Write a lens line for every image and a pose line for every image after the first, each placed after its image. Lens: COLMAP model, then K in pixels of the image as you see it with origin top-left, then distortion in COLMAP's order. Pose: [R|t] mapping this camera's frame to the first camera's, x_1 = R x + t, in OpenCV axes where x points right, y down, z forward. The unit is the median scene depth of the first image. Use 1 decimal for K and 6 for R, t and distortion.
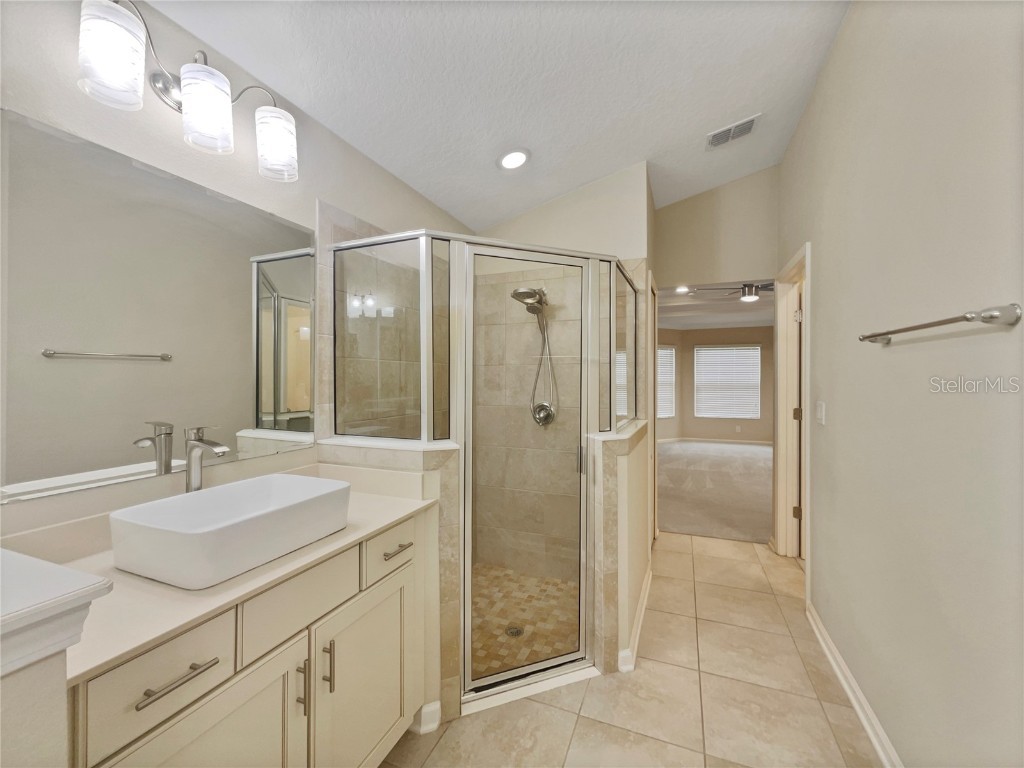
lens RADIAL K [[411.2, 0, 512.0], [0, 411.2, 384.0], [0, 0, 1]] dist [0.002897, 0.000193]
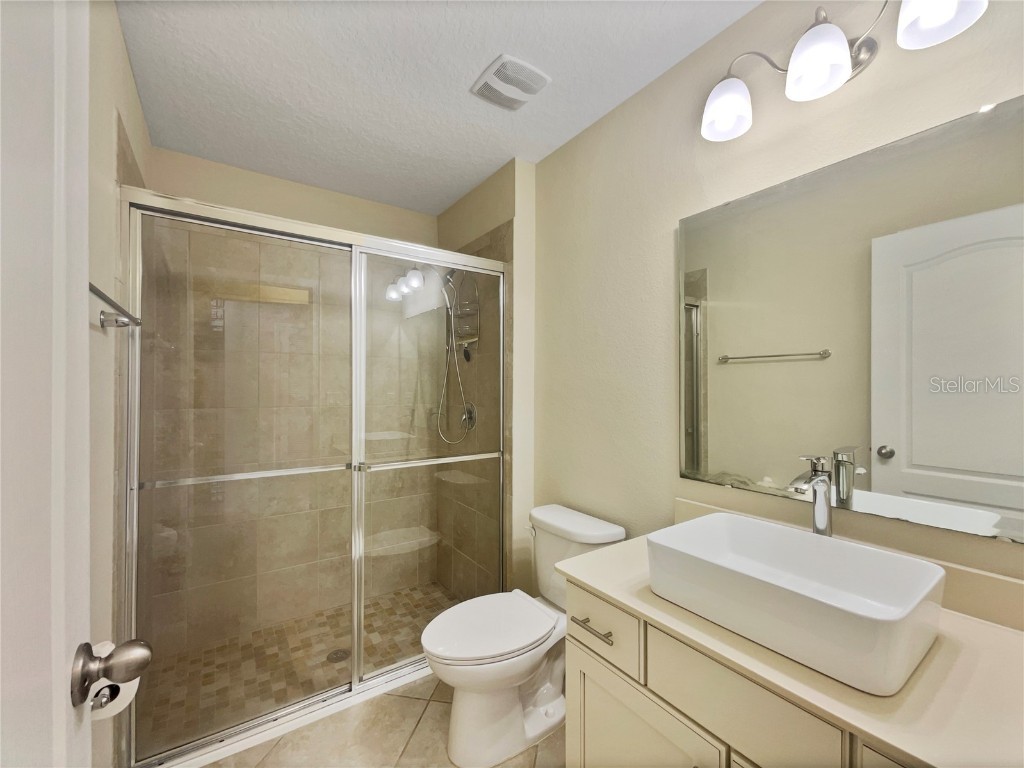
lens RADIAL K [[400.8, 0, 512.0], [0, 400.8, 384.0], [0, 0, 1]] dist [-0.001106, -0.000046]
pose [[-0.526516, -0.020542, -0.849917, 0.312531], [-0.009188, 0.999787, -0.018473, -0.026144], [0.850115, -0.001917, -0.526593, 1.052087]]
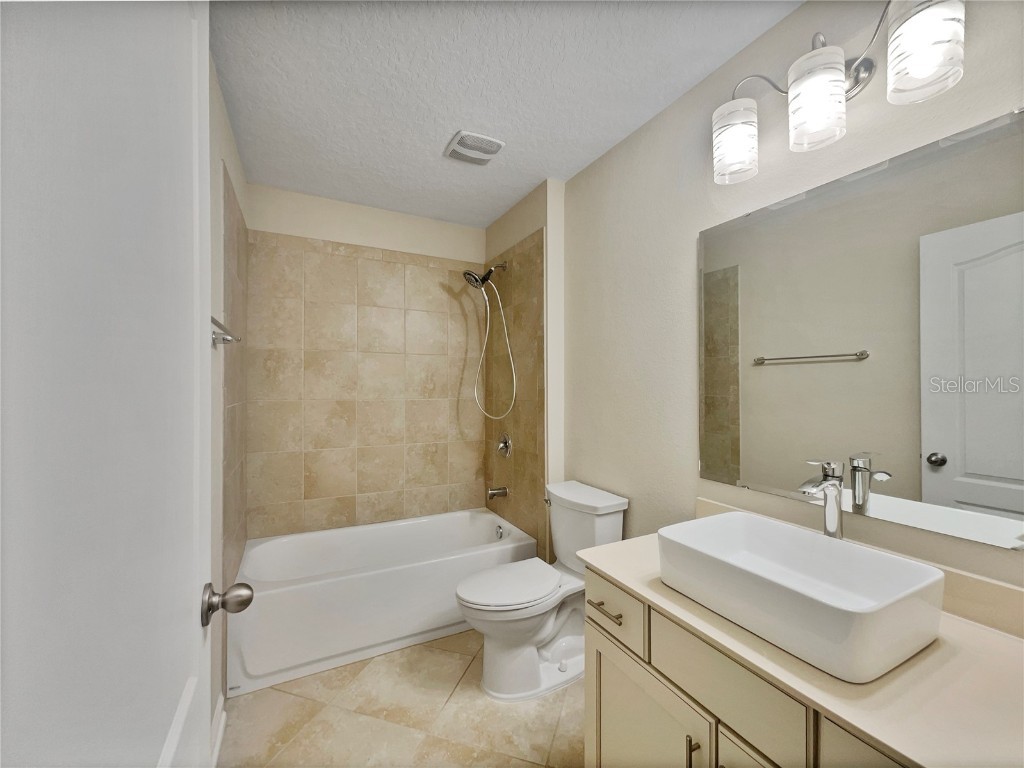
lens RADIAL K [[411.2, 0, 512.0], [0, 411.2, 384.0], [0, 0, 1]] dist [0.002897, 0.000193]
pose [[-0.649459, -0.017748, -0.760189, 0.383929], [-0.009789, 0.999840, -0.014979, -0.042769], [0.760334, -0.002287, -0.649529, 1.225836]]
